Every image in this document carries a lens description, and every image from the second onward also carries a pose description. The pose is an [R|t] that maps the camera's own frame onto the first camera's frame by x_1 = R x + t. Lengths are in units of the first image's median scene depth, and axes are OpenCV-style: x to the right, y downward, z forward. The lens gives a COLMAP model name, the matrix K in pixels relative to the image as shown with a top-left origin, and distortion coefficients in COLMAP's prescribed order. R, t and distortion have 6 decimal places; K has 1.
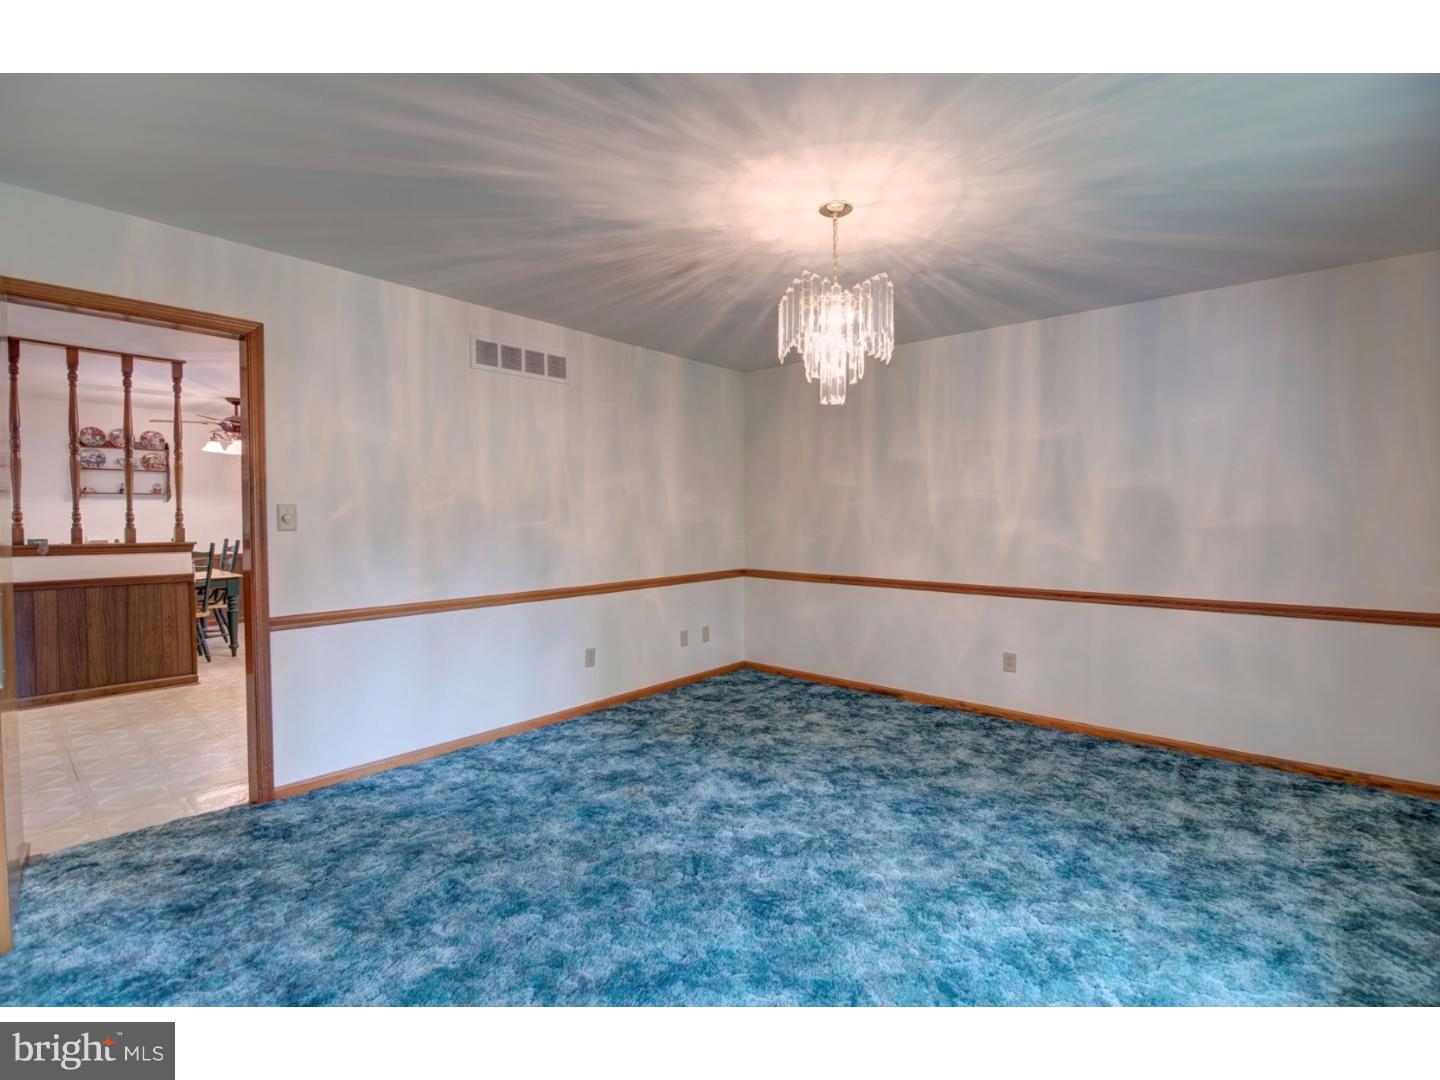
lens RADIAL K [[669.3, 0, 731.6], [0, 669.3, 504.9], [0, 0, 1]] dist [-0.003707, -0.000862]
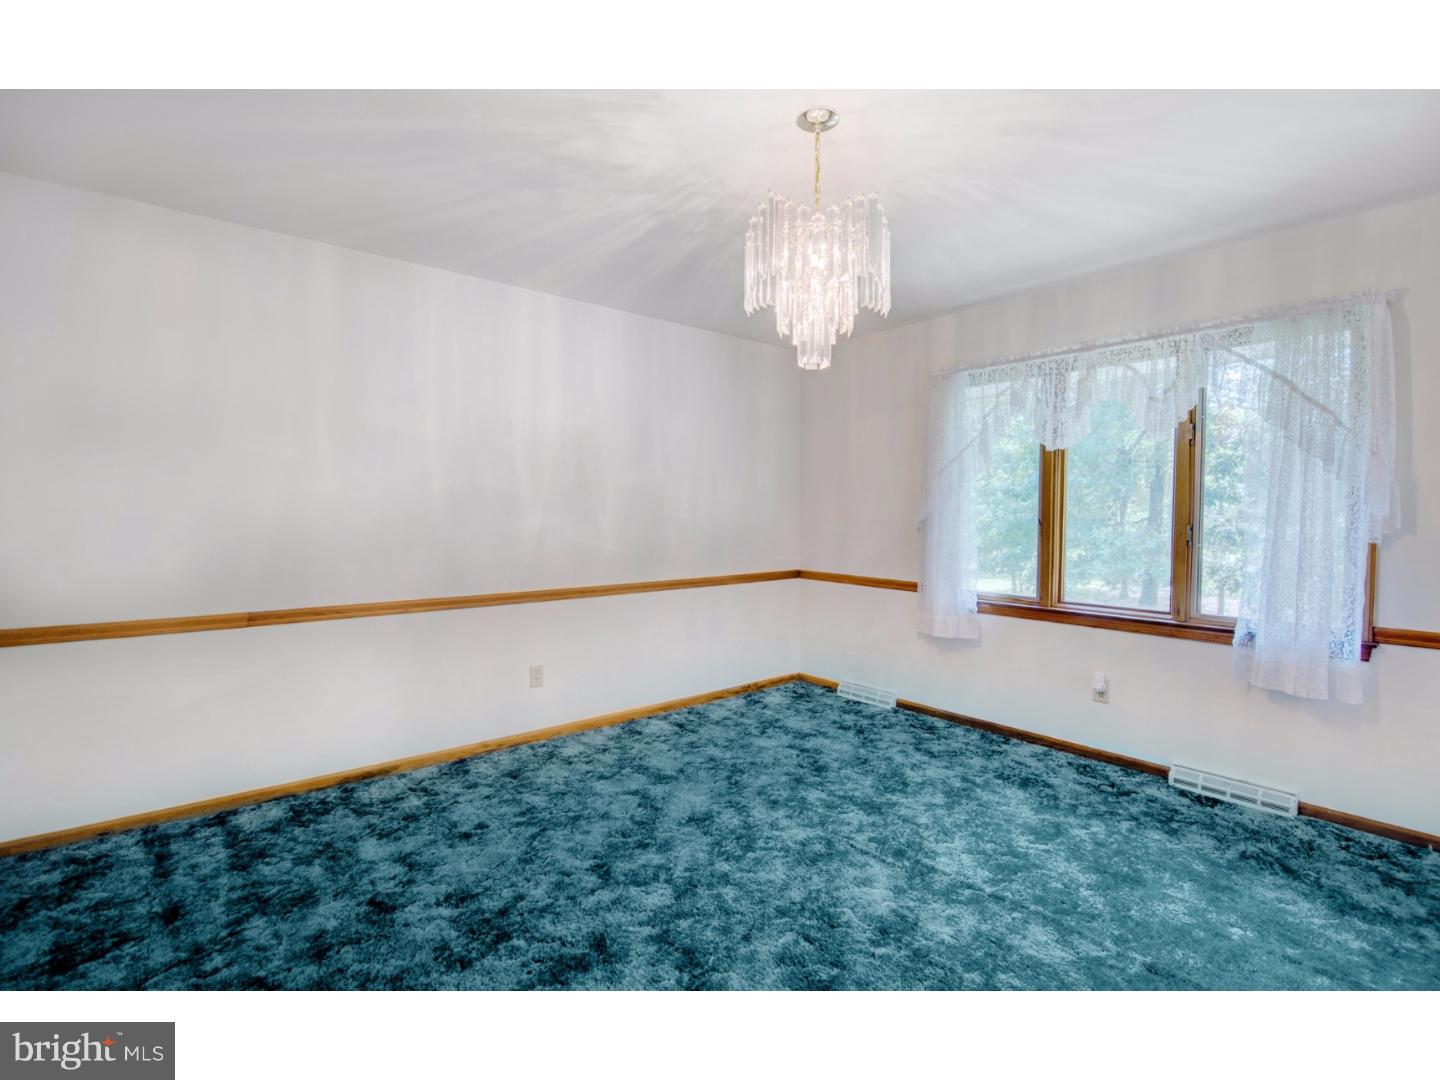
lens RADIAL K [[669.3, 0, 731.6], [0, 669.3, 504.9], [0, 0, 1]] dist [-0.003707, -0.000862]
pose [[0.156226, 0.013667, 0.987627, -0.520415], [-0.024754, 0.999644, -0.009918, 0.018722], [-0.987411, -0.022898, 0.156509, 0.780415]]
